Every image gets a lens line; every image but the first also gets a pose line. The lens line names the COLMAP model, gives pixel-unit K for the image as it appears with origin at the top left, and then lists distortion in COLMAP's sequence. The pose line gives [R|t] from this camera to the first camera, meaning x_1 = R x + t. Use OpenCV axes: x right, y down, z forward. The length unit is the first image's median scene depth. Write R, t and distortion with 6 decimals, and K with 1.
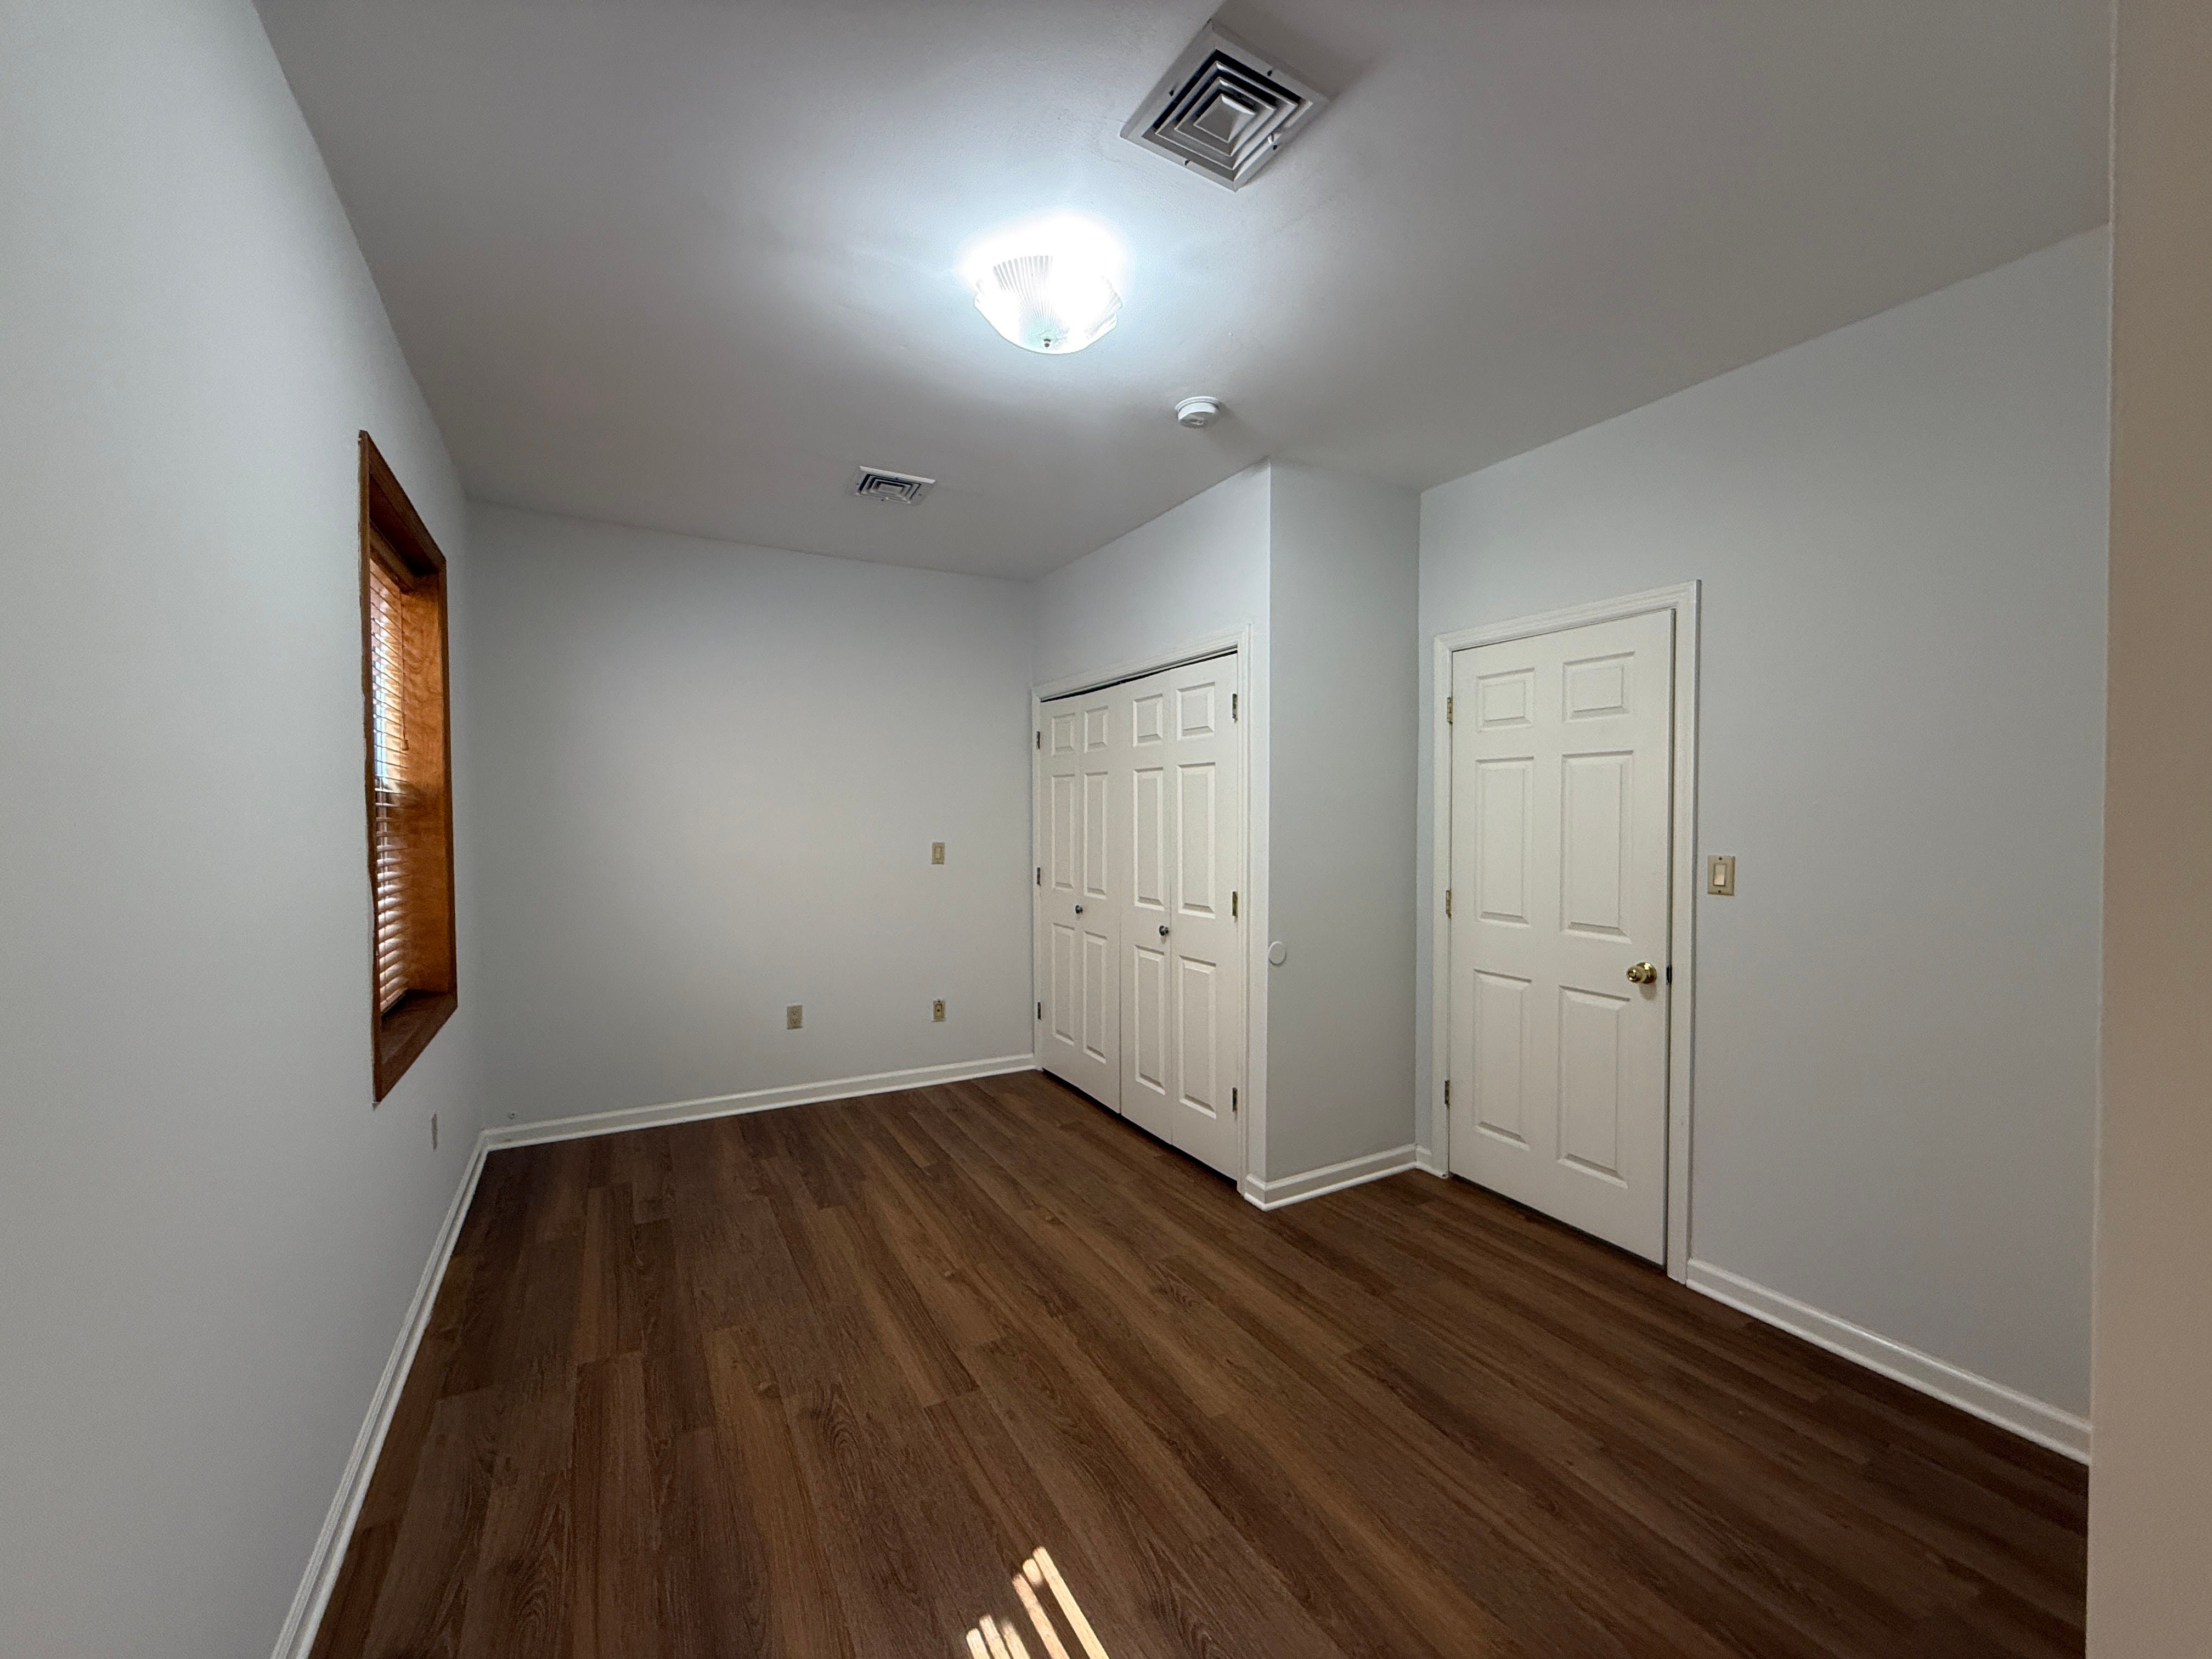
lens RADIAL K [[881.7, 0, 1098.5], [0, 881.7, 829.9], [0, 0, 1]] dist [0.002010, -0.001077]
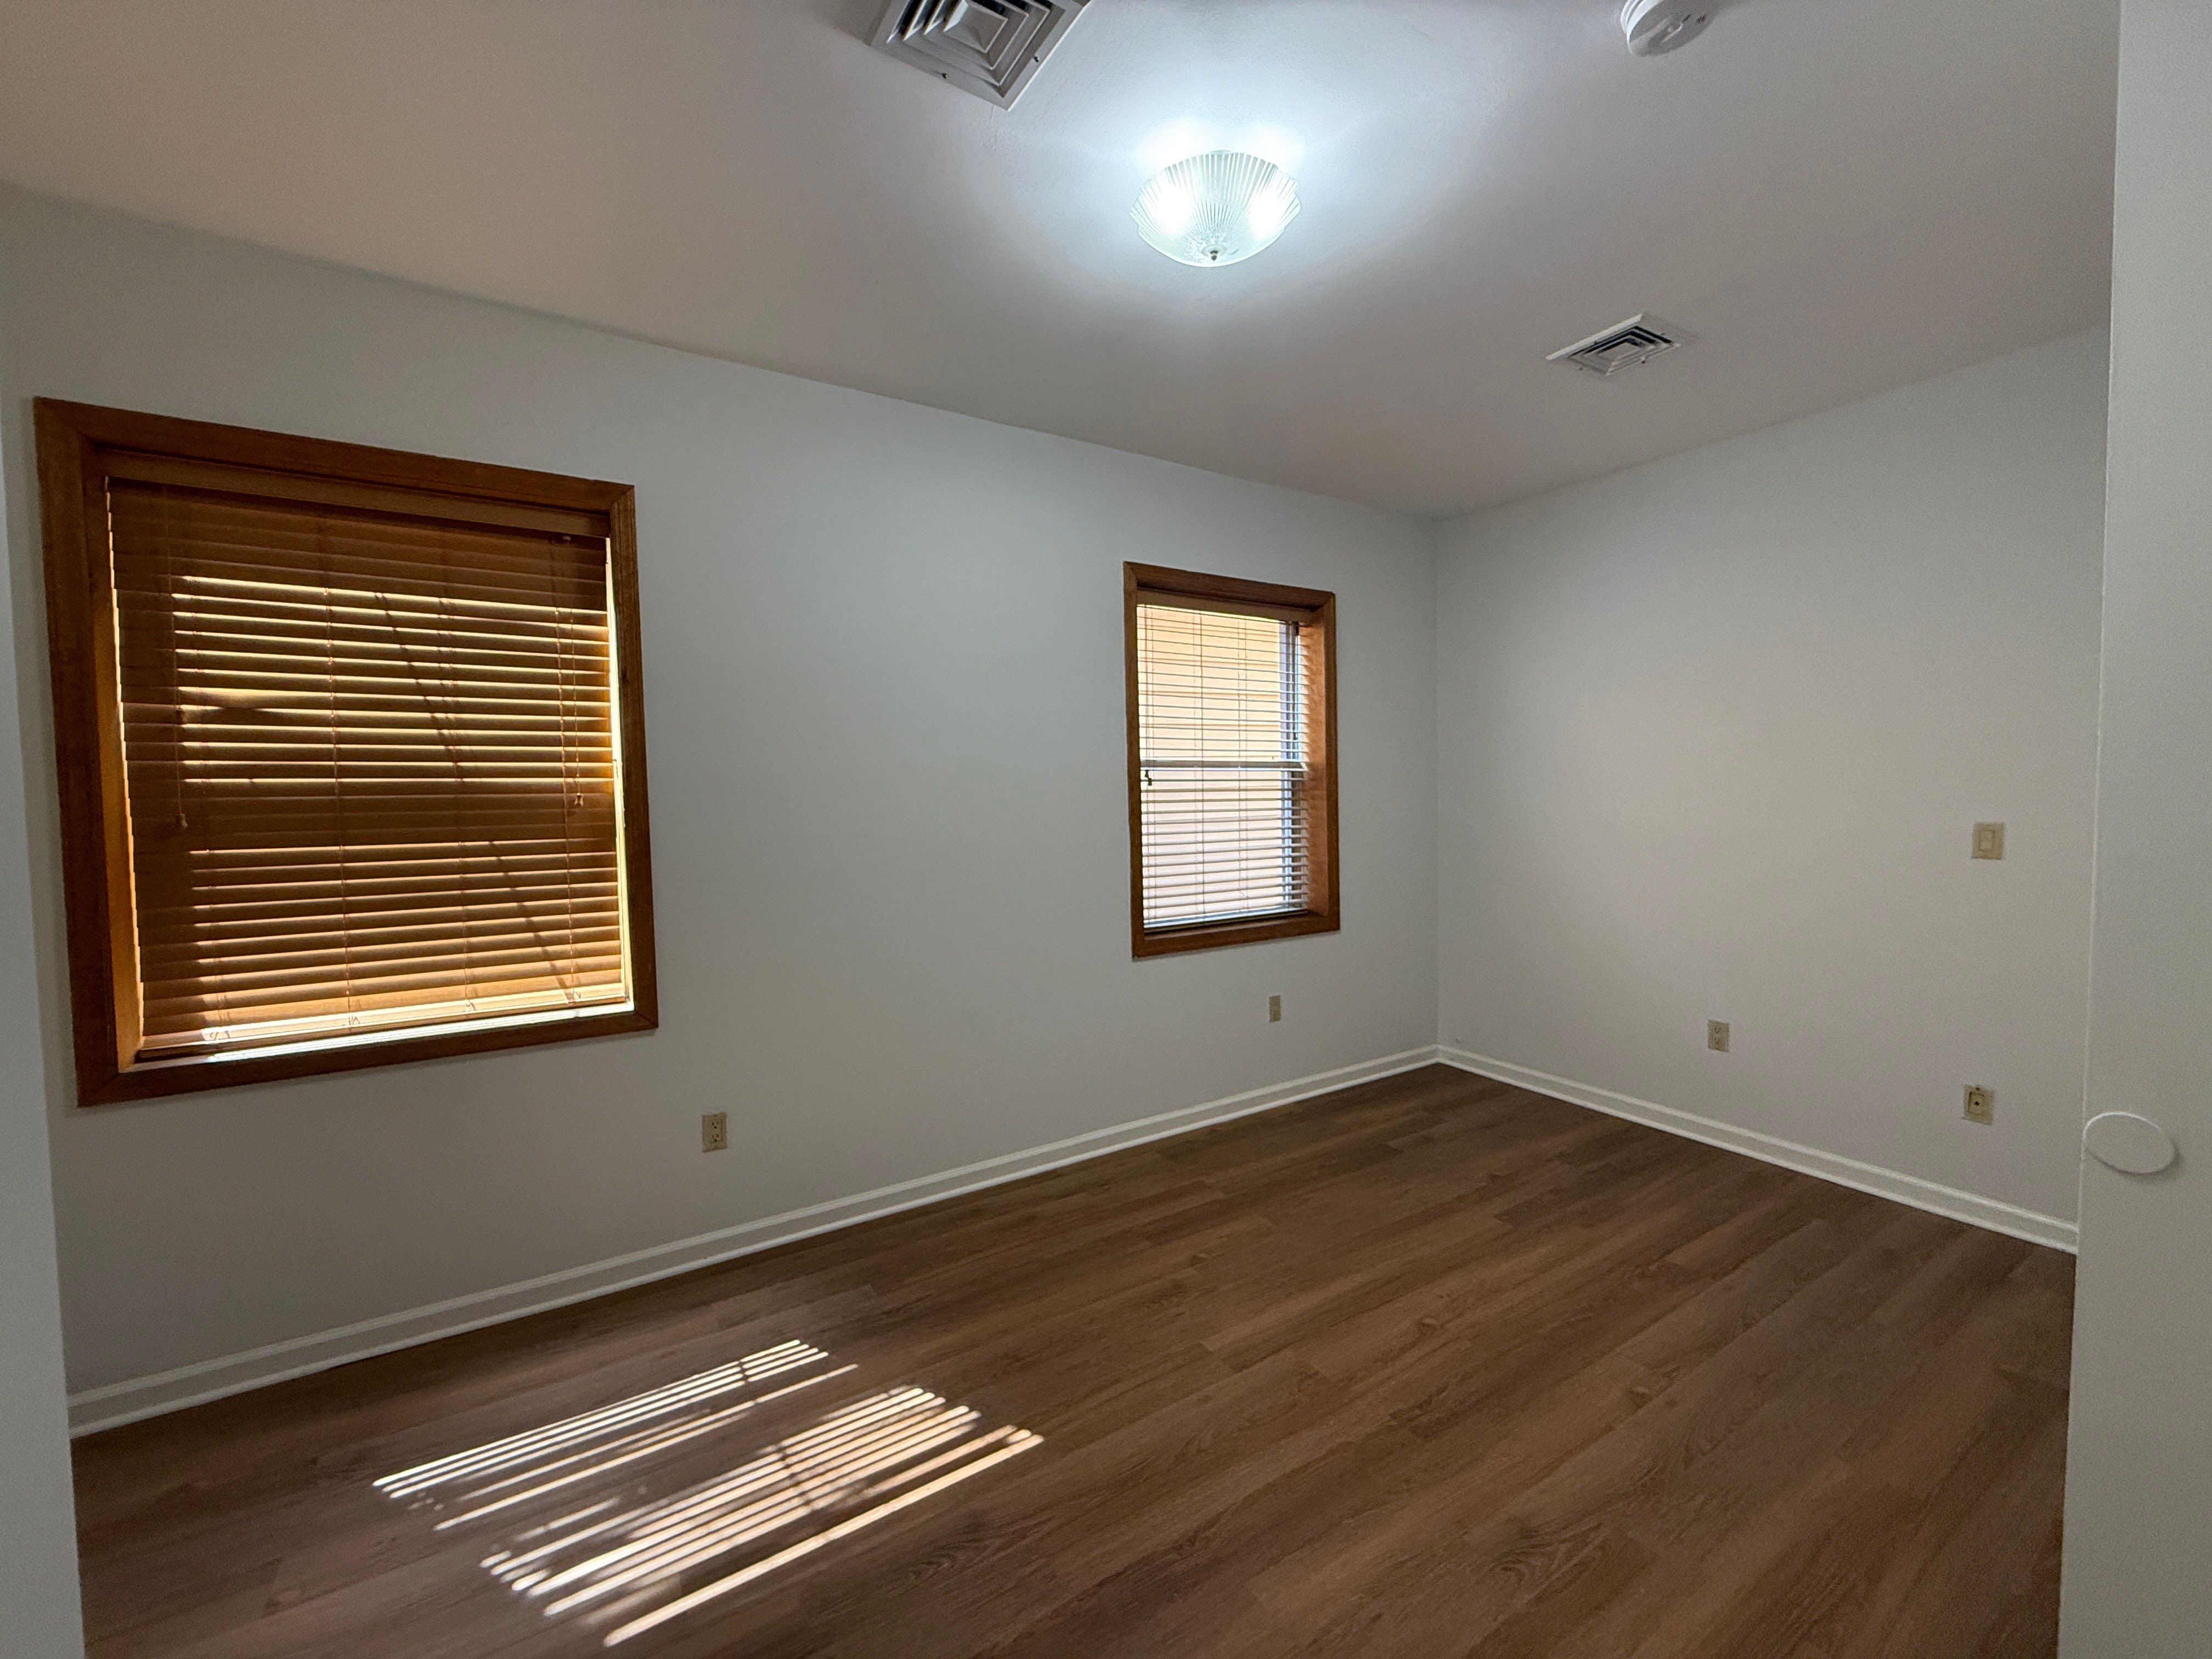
lens RADIAL K [[881.7, 0, 1095.5], [0, 881.7, 831.0], [0, 0, 1]] dist [0.002010, -0.001077]
pose [[0.043965, 0.046118, -0.997968, 0.598050], [-0.003311, 0.998935, 0.046017, -0.008400], [0.999028, 0.001281, 0.044071, 0.592394]]
